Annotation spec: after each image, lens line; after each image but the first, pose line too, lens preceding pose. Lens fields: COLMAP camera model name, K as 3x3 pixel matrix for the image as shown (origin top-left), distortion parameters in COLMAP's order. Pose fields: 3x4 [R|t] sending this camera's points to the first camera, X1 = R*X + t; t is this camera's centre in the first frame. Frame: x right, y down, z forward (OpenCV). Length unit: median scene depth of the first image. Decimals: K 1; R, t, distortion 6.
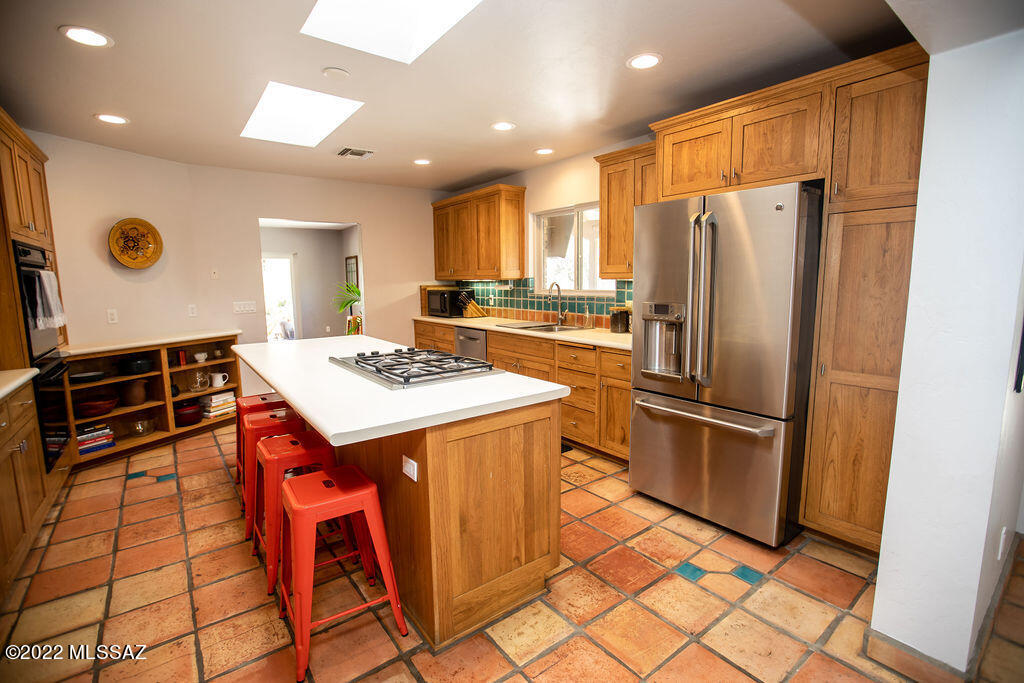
lens RADIAL K [[456.6, 0, 525.7], [0, 456.6, 337.4], [0, 0, 1]] dist [-0.055766, 0.017193]
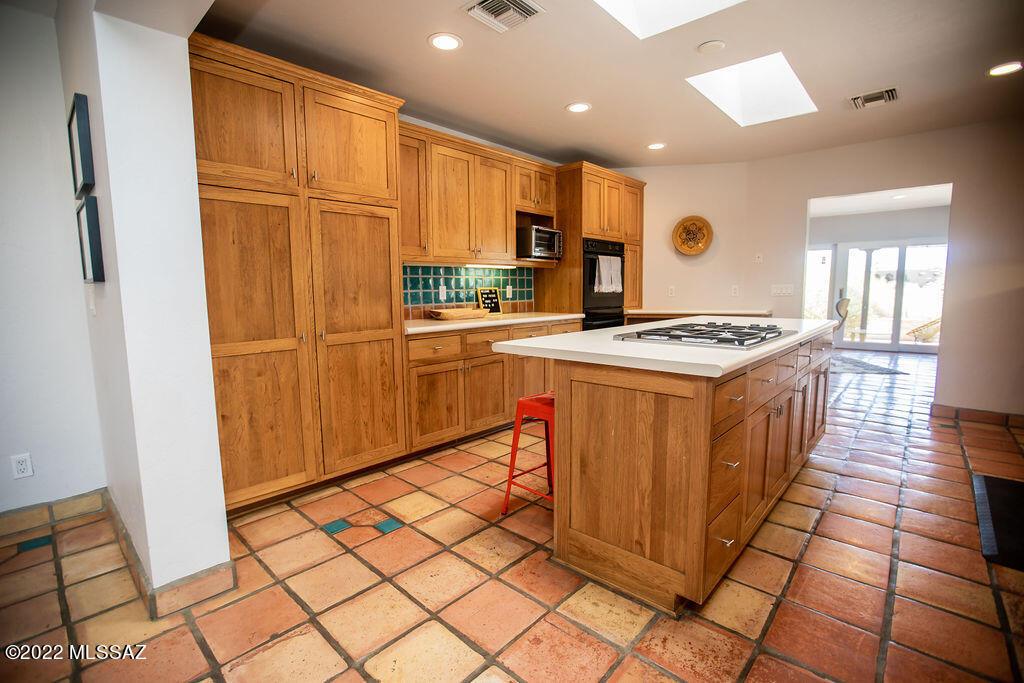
lens RADIAL K [[476.6, 0, 518.2], [0, 476.6, 340.5], [0, 0, 1]] dist [-0.058336, 0.021495]
pose [[0.170518, 0.113082, -0.978844, 0.543661], [-0.114412, 0.988946, 0.094318, 0.023906], [0.978690, 0.095909, 0.181571, 0.381681]]
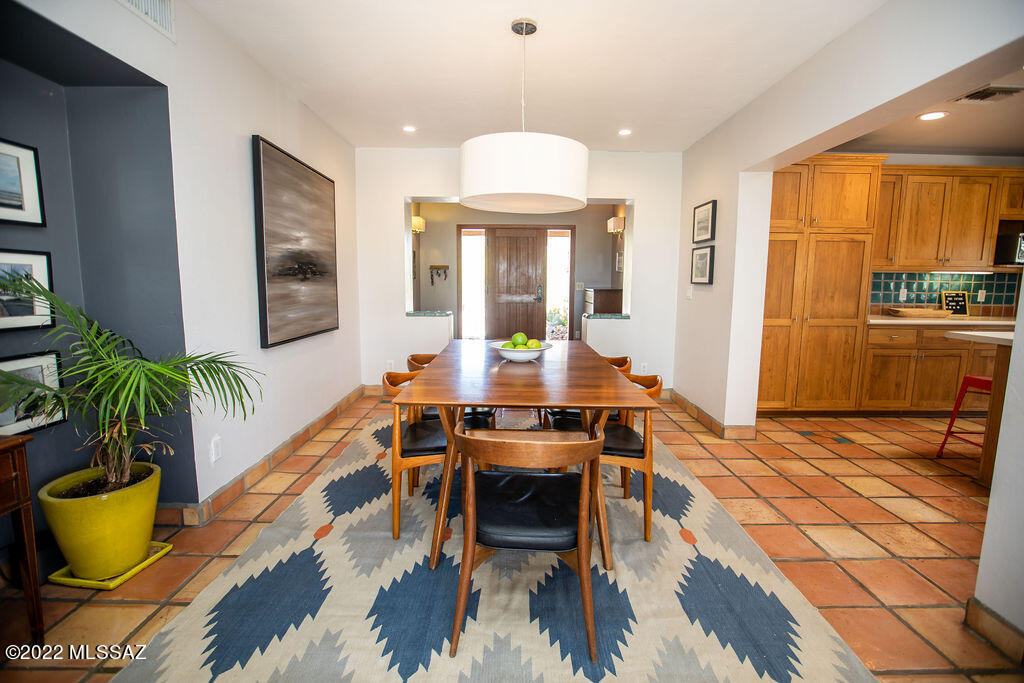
lens RADIAL K [[483.7, 0, 512.0], [0, 483.7, 341.5], [0, 0, 1]] dist [-0.025565, 0.009466]
pose [[-0.608822, 0.099589, -0.787031, 1.311711], [-0.104954, 0.973257, 0.204343, 0.004086], [0.786334, 0.207010, -0.582088, 0.334709]]
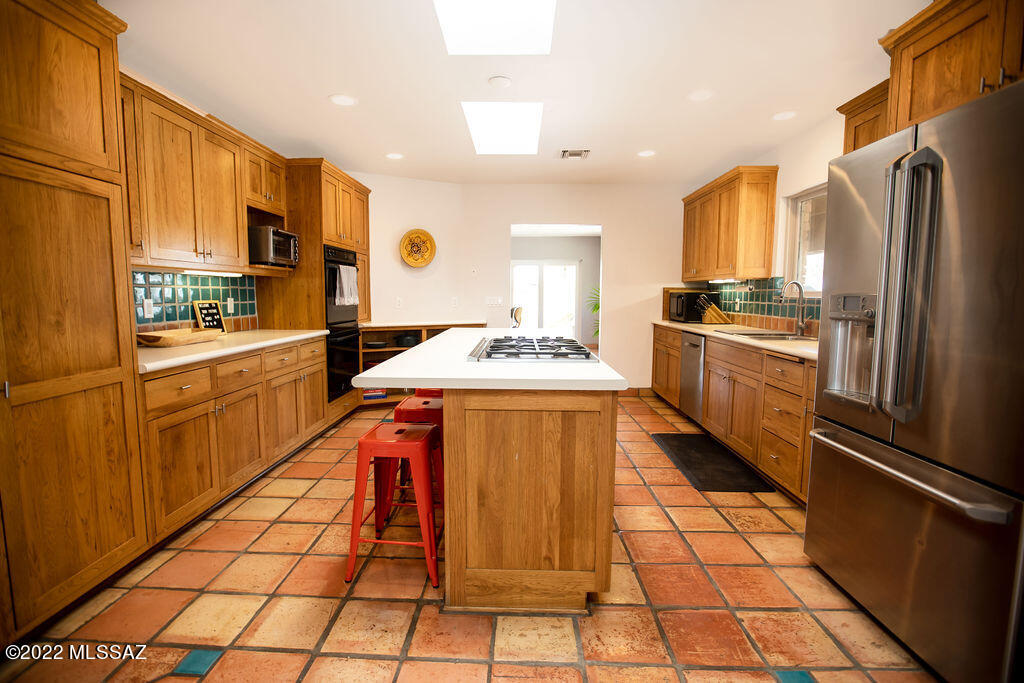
lens RADIAL K [[476.6, 0, 518.2], [0, 476.6, 340.5], [0, 0, 1]] dist [-0.058336, 0.021495]
pose [[0.776198, 0.072824, -0.626269, 0.338170], [-0.089827, 0.995947, 0.004479, 0.035454], [0.624057, 0.052779, 0.779594, 0.134647]]
